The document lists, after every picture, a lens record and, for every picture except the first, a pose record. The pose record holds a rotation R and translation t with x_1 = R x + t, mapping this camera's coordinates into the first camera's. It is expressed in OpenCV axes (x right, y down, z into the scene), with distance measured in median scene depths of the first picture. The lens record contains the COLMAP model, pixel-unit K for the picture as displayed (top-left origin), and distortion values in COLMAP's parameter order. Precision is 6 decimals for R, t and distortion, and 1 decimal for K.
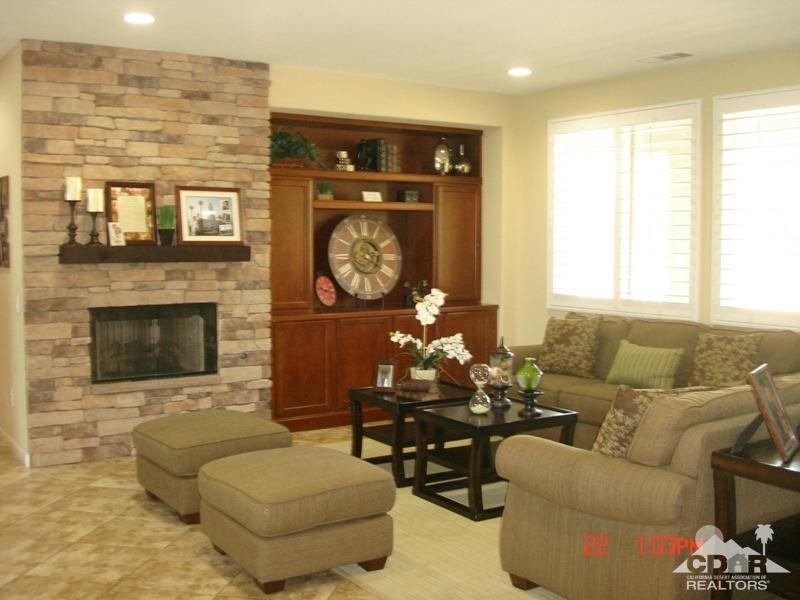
lens RADIAL K [[905.1, 0, 400.0], [0, 905.1, 300.0], [0, 0, 1]] dist [-0.103551, -0.028300]
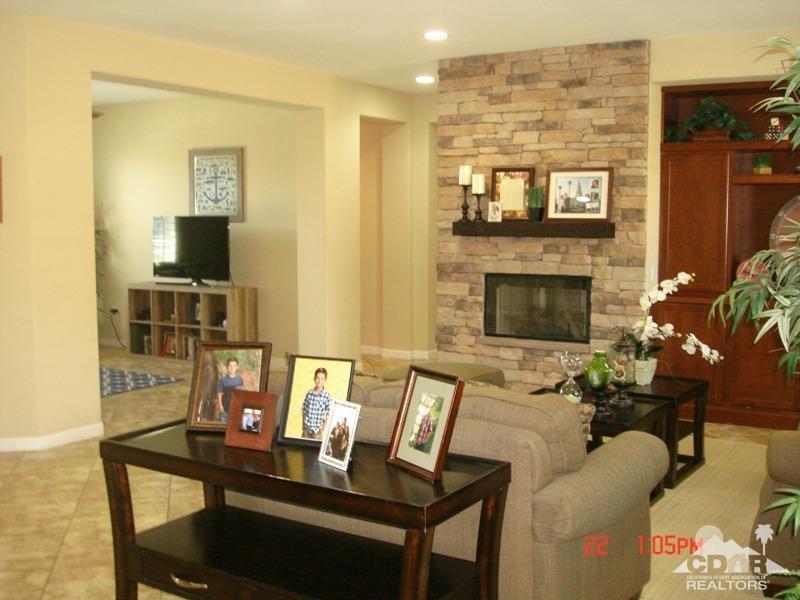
lens RADIAL K [[905.1, 0, 400.0], [0, 905.1, 300.0], [0, 0, 1]] dist [-0.103551, -0.028300]
pose [[0.394292, 0.080672, -0.915437, 0.680887], [-0.062233, 0.996197, 0.060984, -0.020337], [0.916875, 0.032925, 0.397813, 0.376547]]
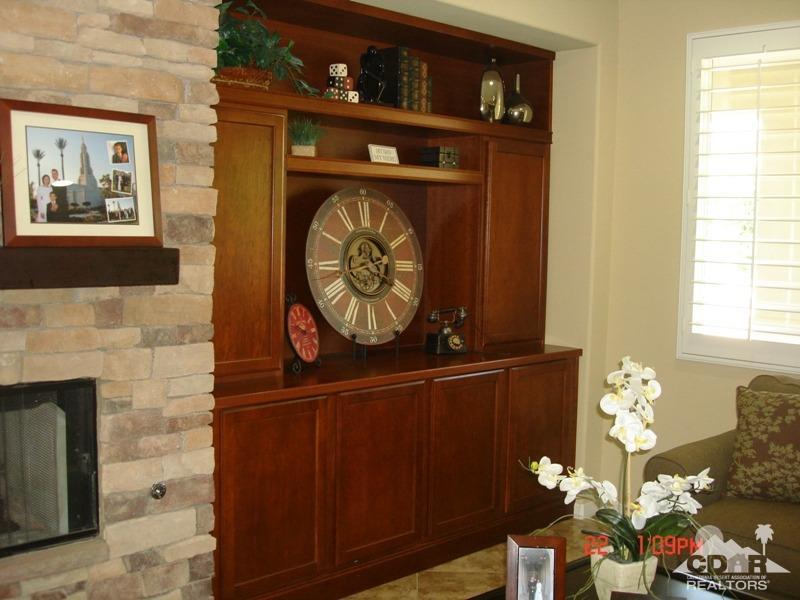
lens RADIAL K [[905.1, 0, 400.0], [0, 905.1, 300.0], [0, 0, 1]] dist [-0.103551, -0.028300]
pose [[0.985781, 0.005194, 0.167953, -0.132325], [-0.007494, 0.999887, 0.013065, -0.041448], [-0.167866, -0.014138, 0.985708, 0.554573]]
